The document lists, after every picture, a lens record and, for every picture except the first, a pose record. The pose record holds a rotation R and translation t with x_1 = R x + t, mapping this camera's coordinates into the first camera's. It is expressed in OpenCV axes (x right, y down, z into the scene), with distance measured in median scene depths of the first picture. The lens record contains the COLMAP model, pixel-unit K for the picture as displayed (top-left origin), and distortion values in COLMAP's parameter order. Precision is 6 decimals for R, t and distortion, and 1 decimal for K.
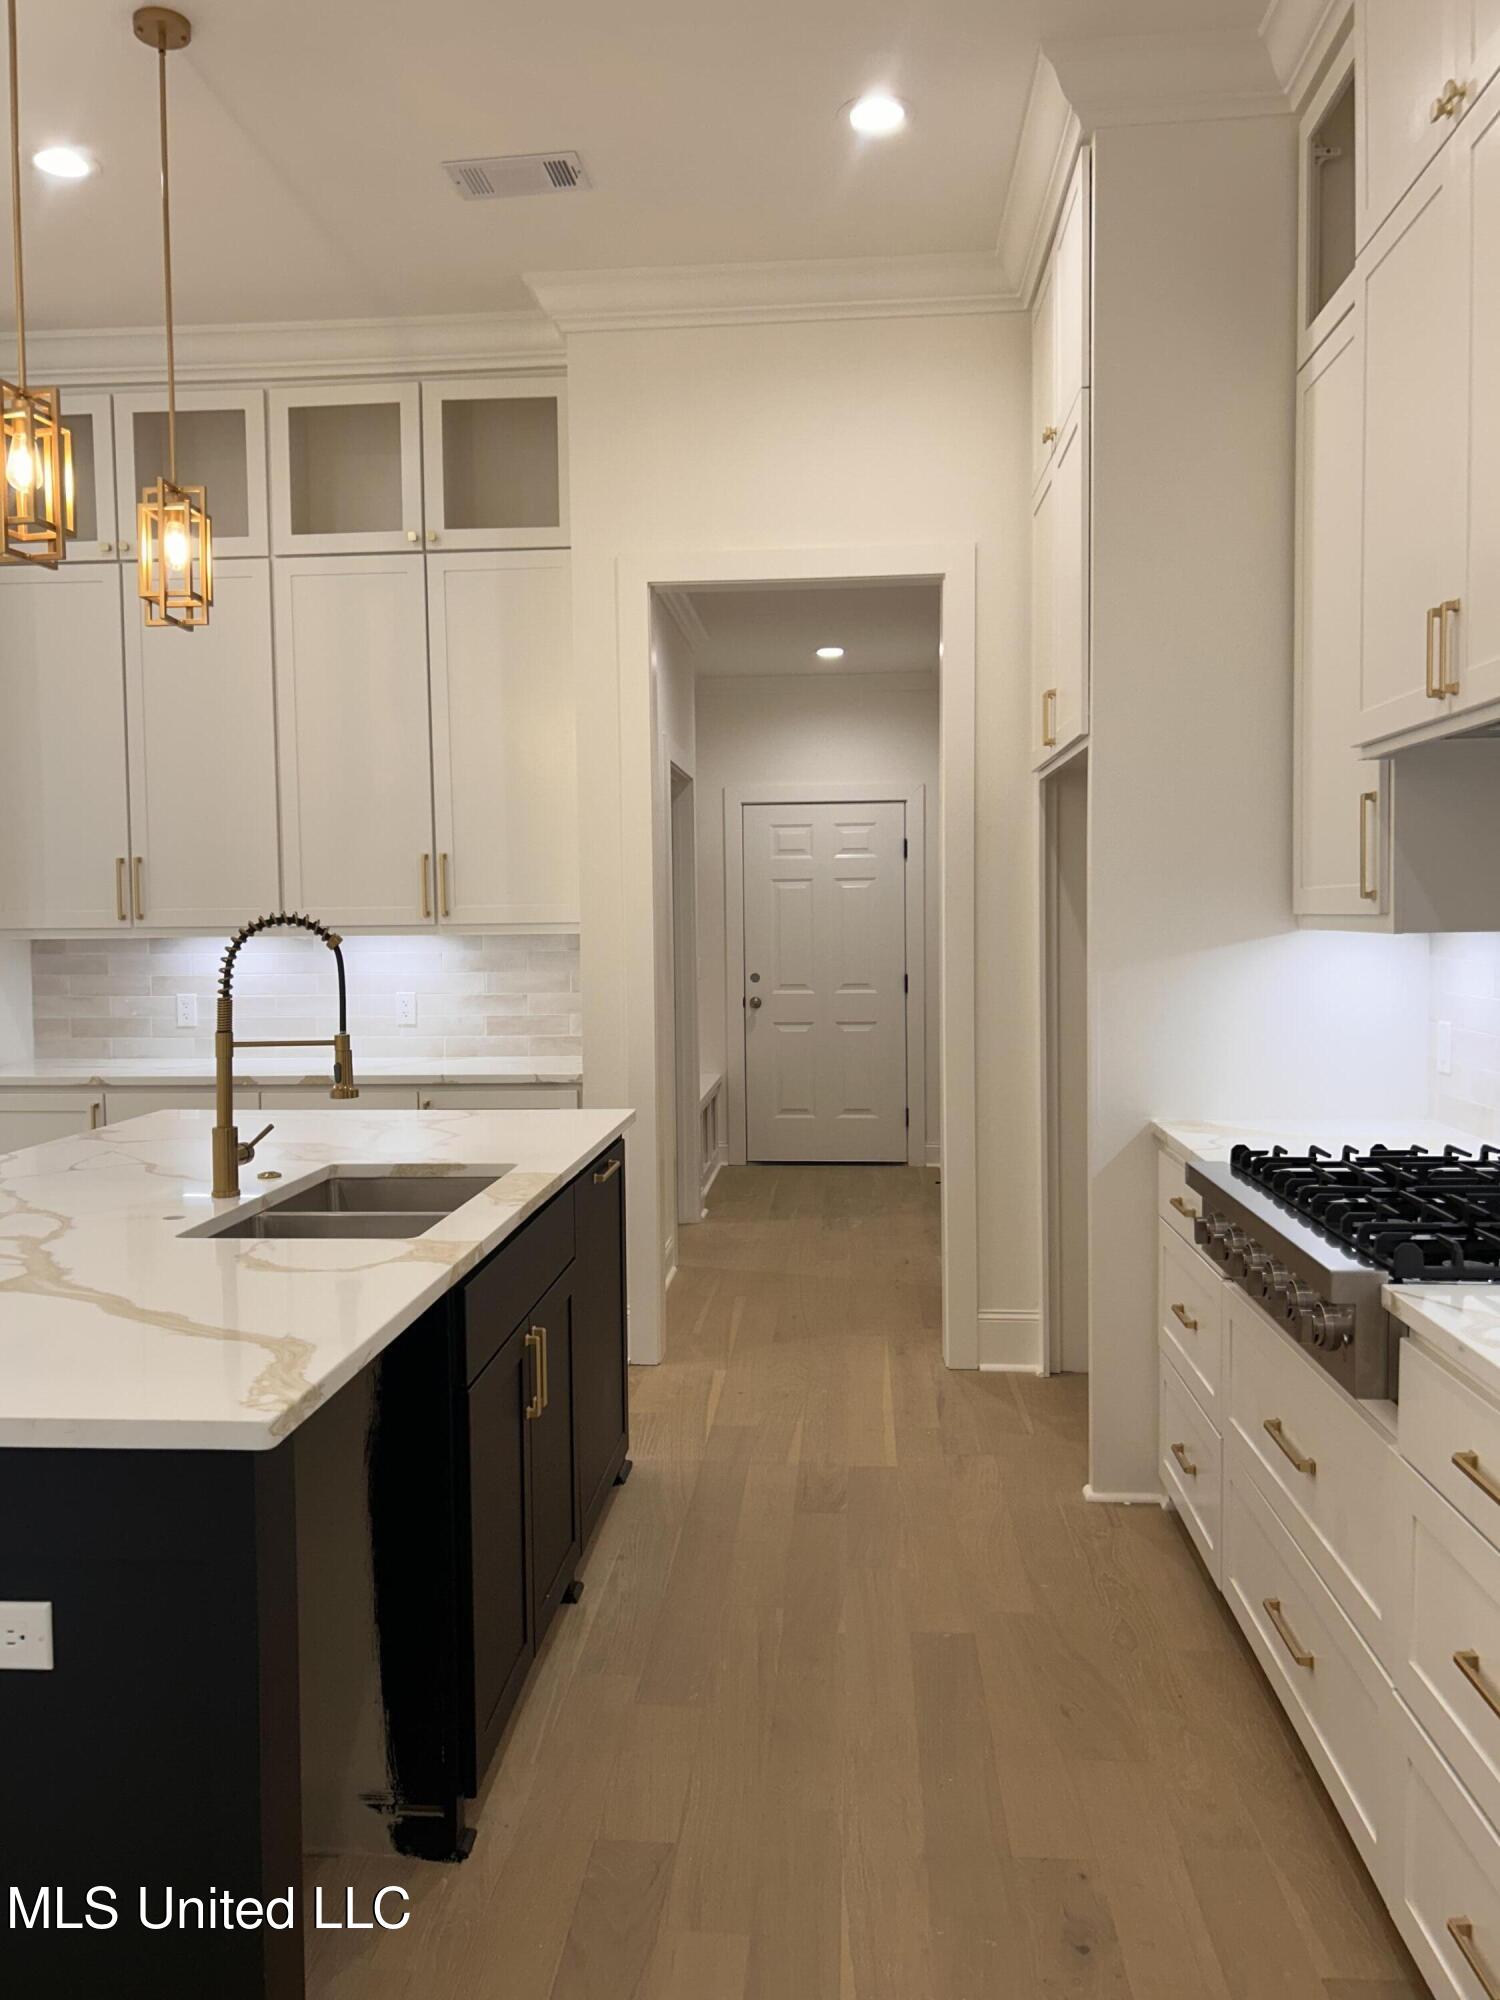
lens RADIAL K [[1529.0, 0, 750.0], [0, 1529.0, 1000.0], [0, 0, 1]] dist [0.011265, 0.002585]
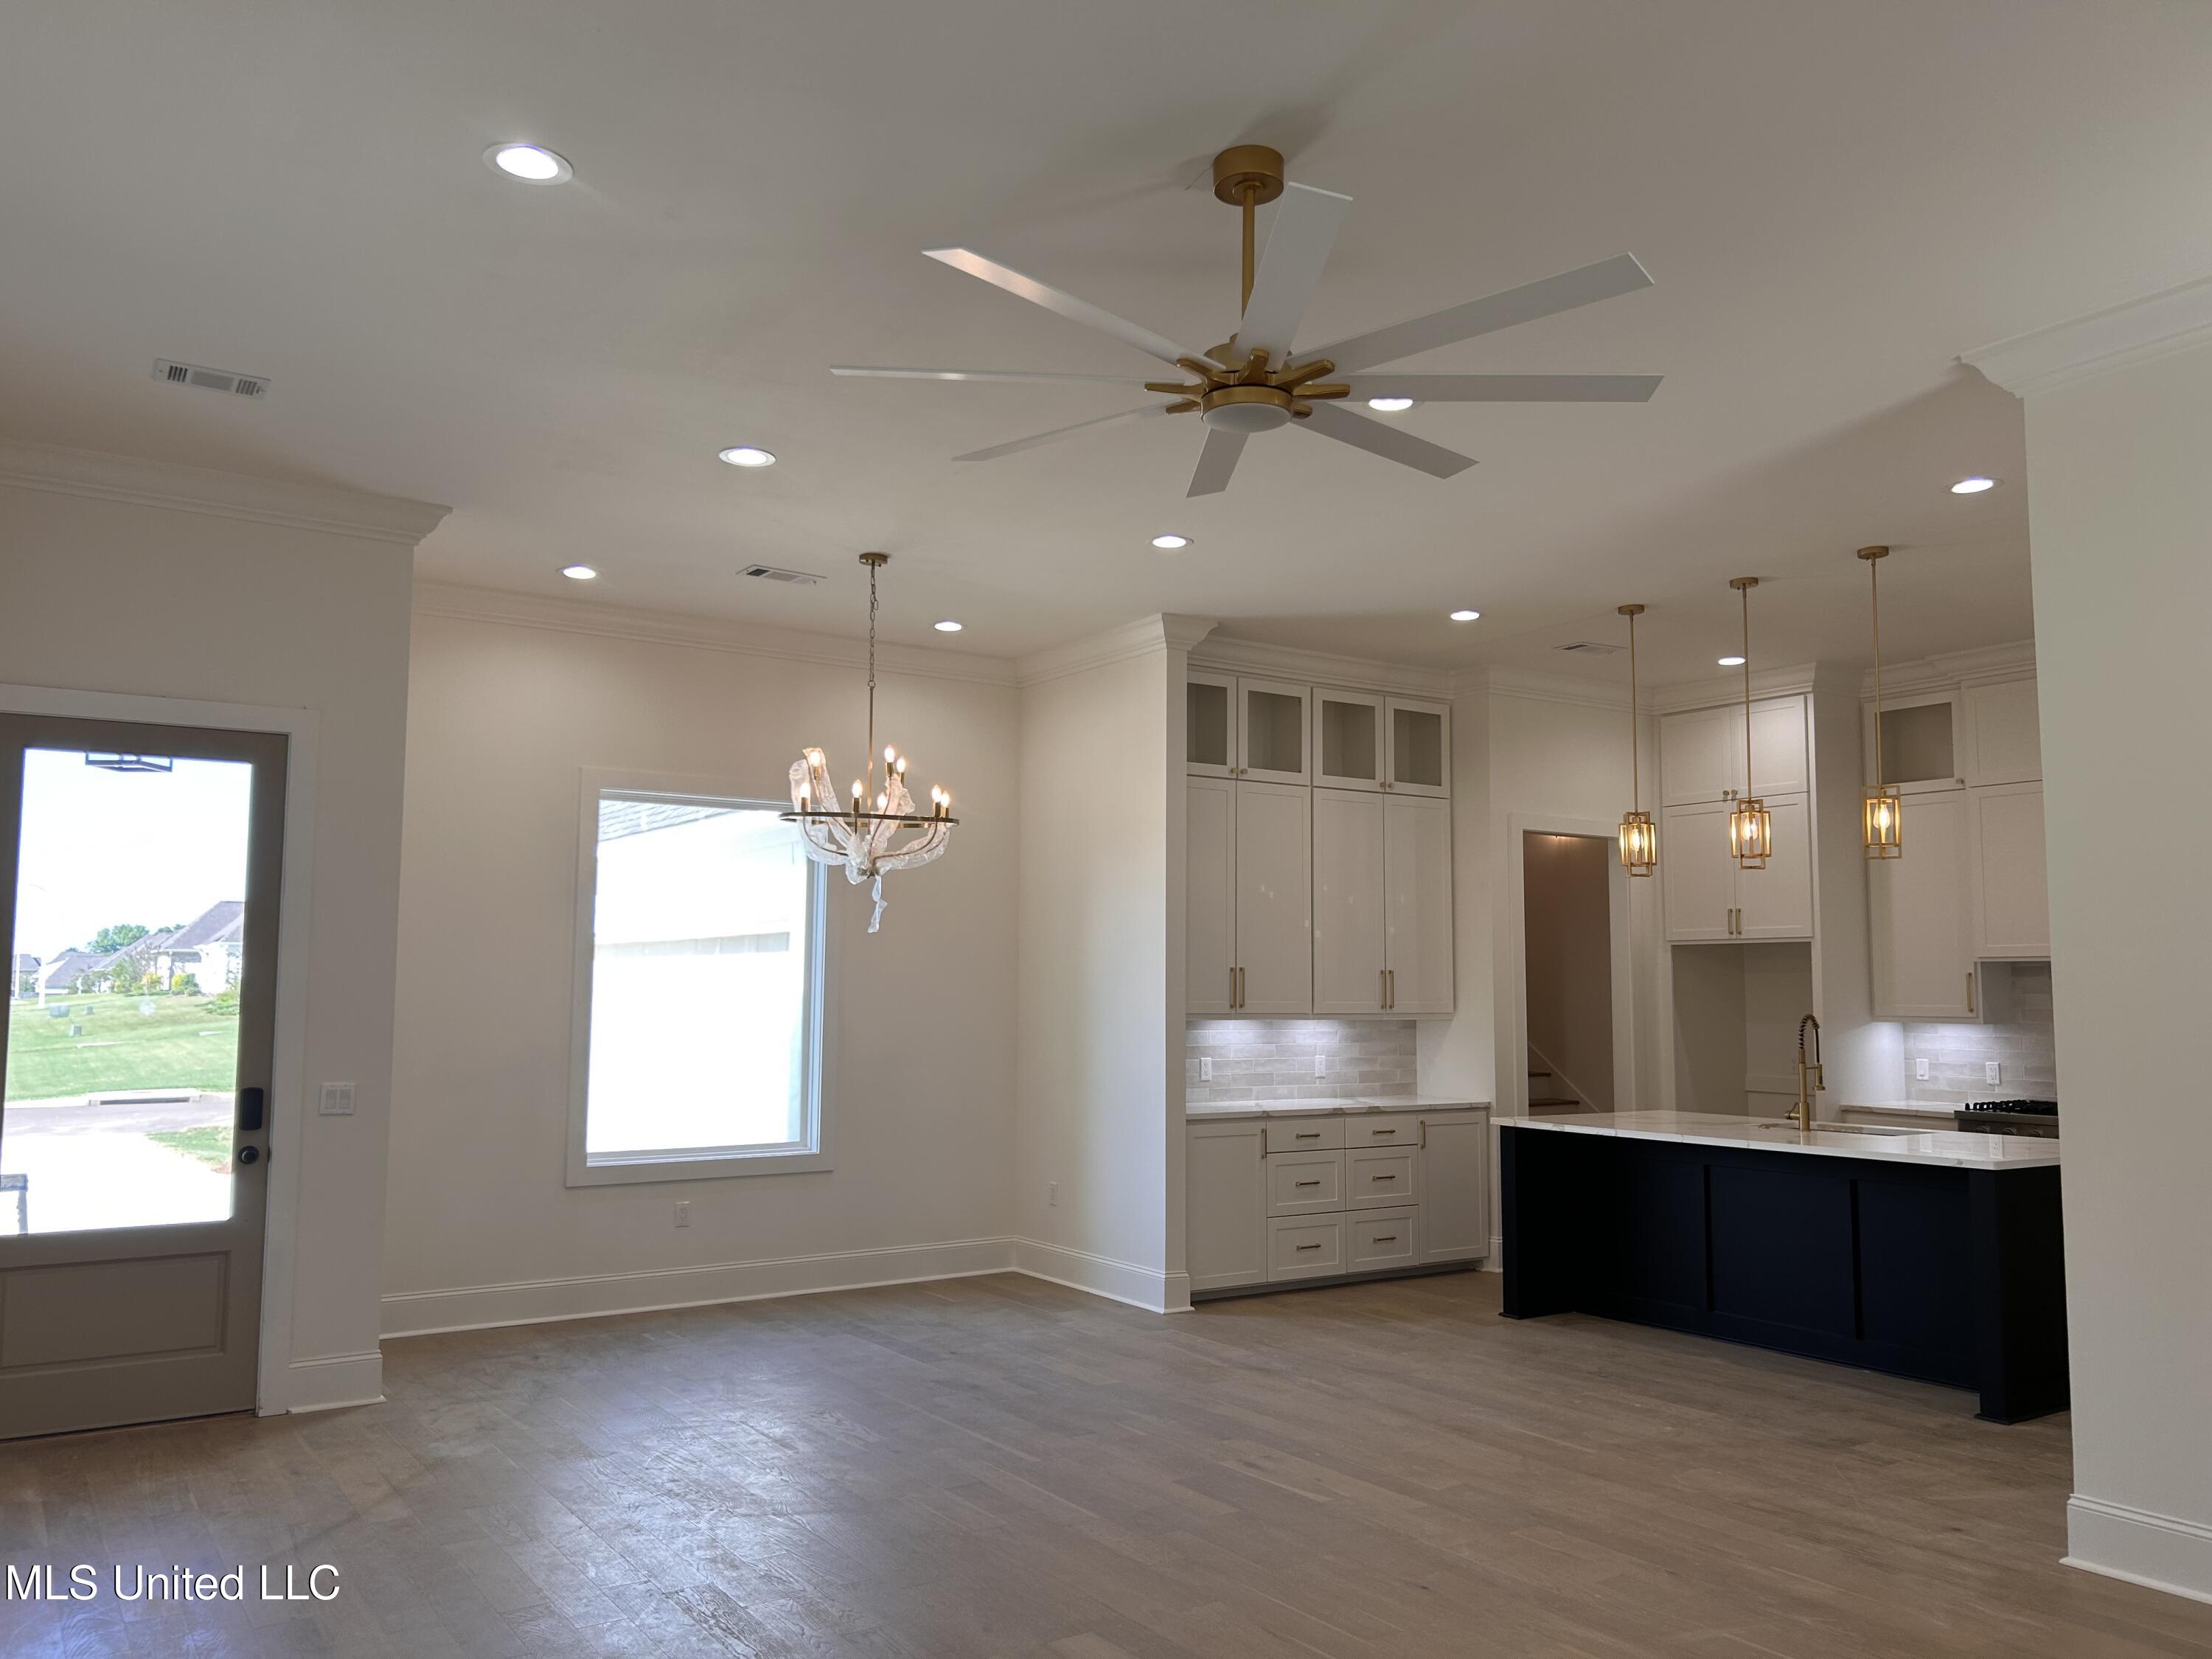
lens RADIAL K [[1657.0, 0, 1106.5], [0, 1657.0, 846.5], [0, 0, 1]] dist [0.096055, -0.133426]
pose [[0.786613, 0.067478, 0.613748, -1.573291], [0.023289, 0.990060, -0.138701, 0.014264], [-0.617007, 0.123397, 0.777223, -0.232179]]
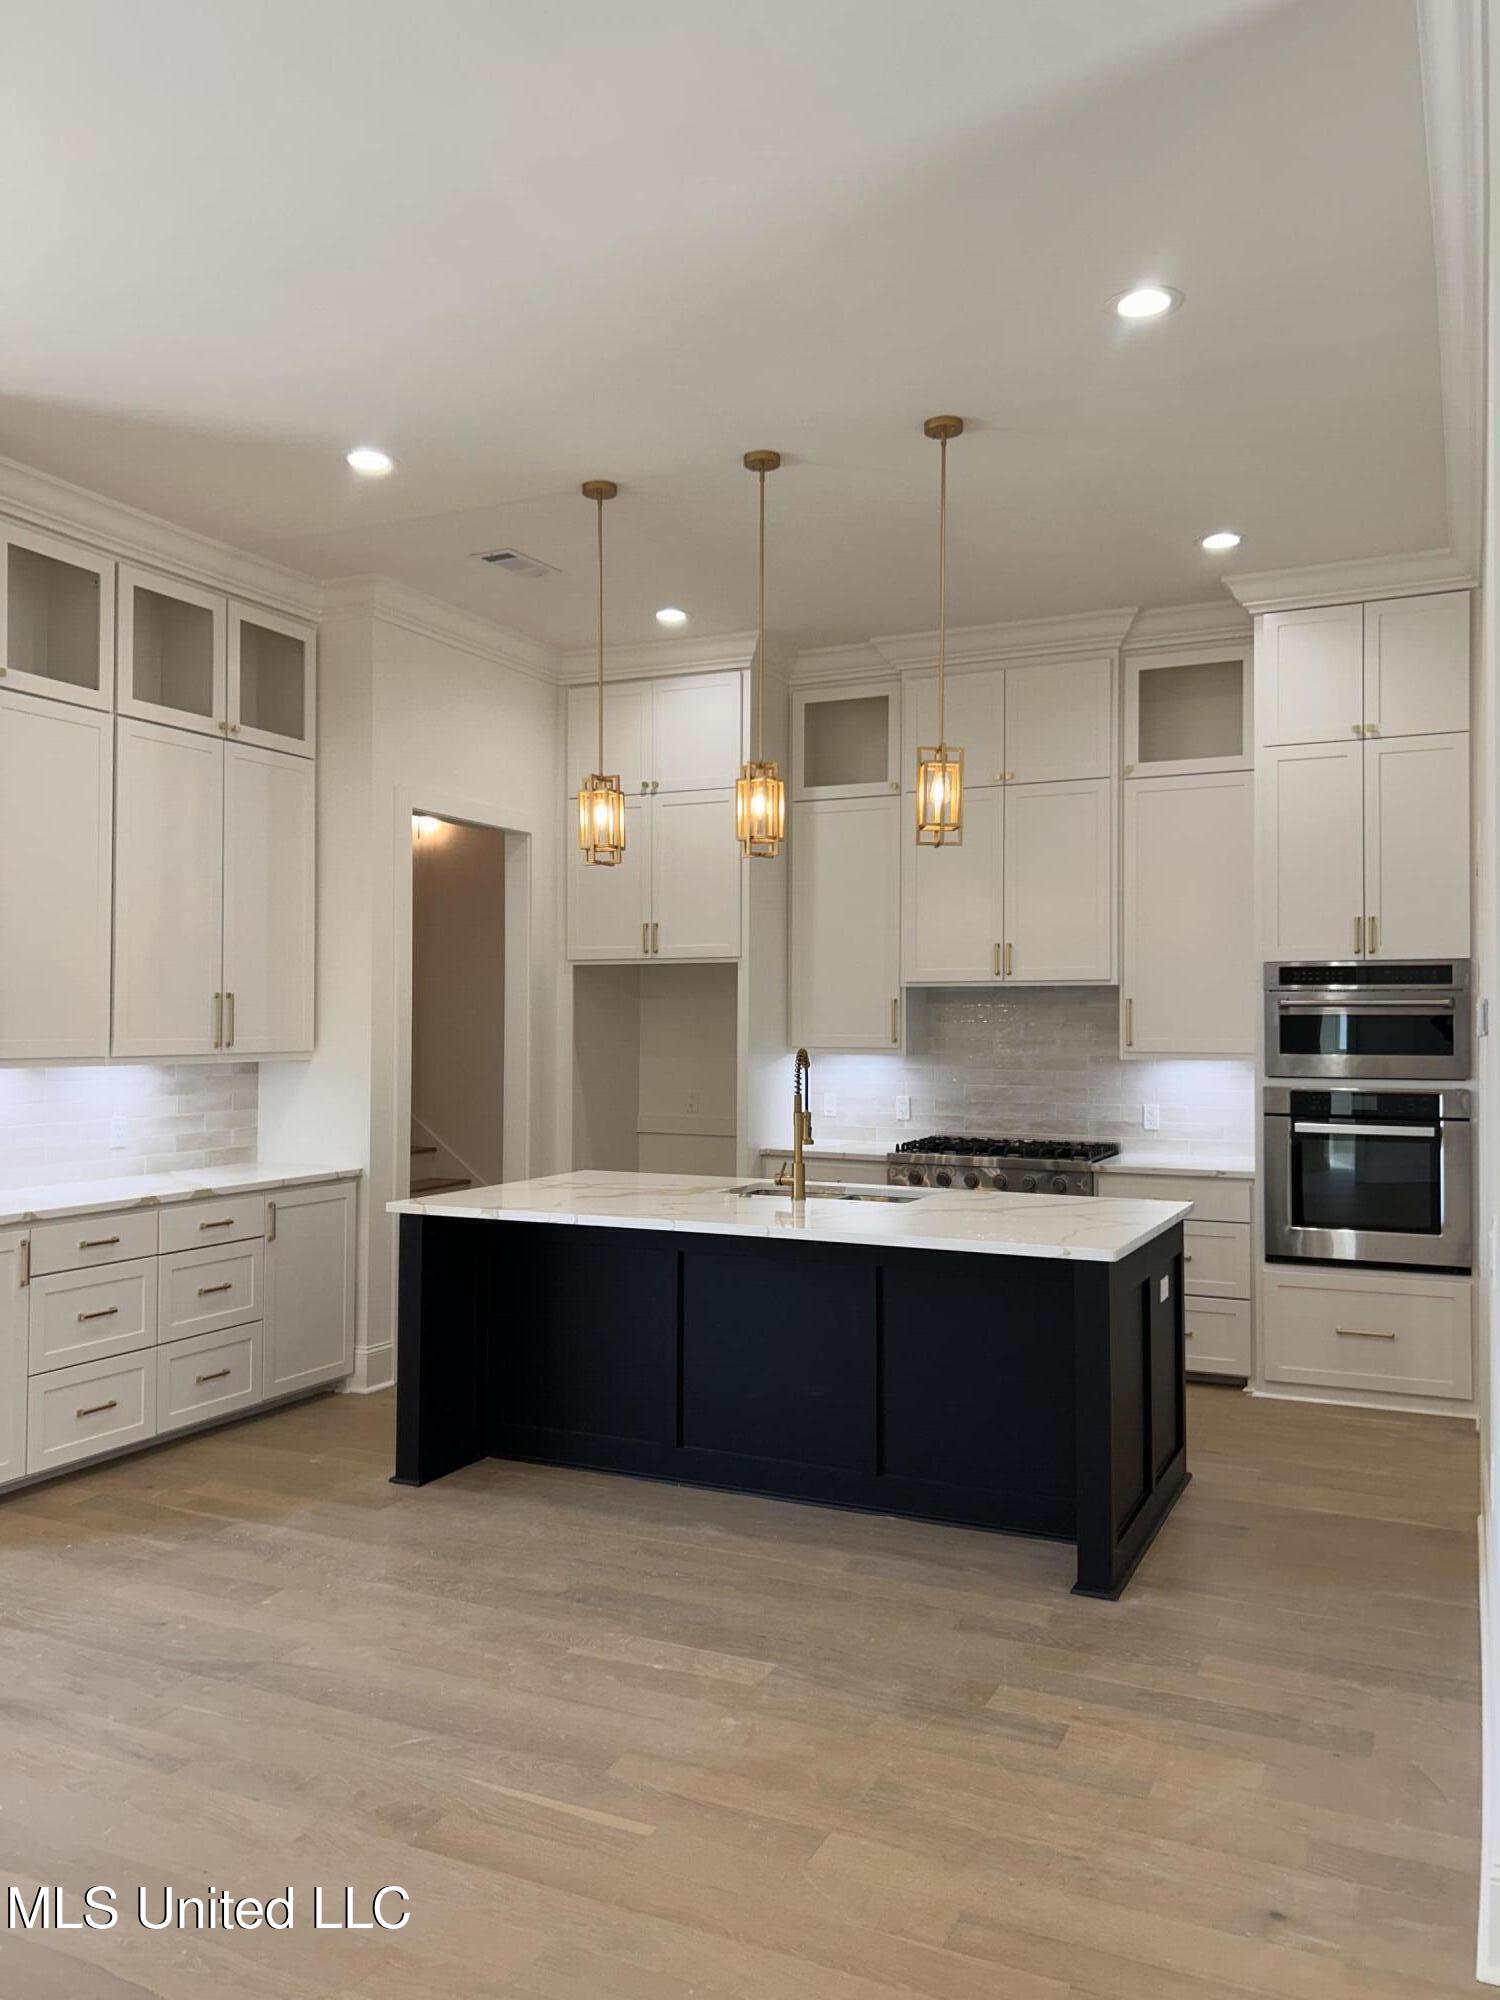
lens RADIAL K [[1510.5, 0, 739.8], [0, 1510.5, 996.9], [0, 0, 1]] dist [0.031118, -0.033576]
pose [[0.365915, 0.028301, 0.930218, -1.144931], [0.046984, 0.997701, -0.048836, -0.018031], [-0.929461, 0.061575, 0.363744, 0.216742]]
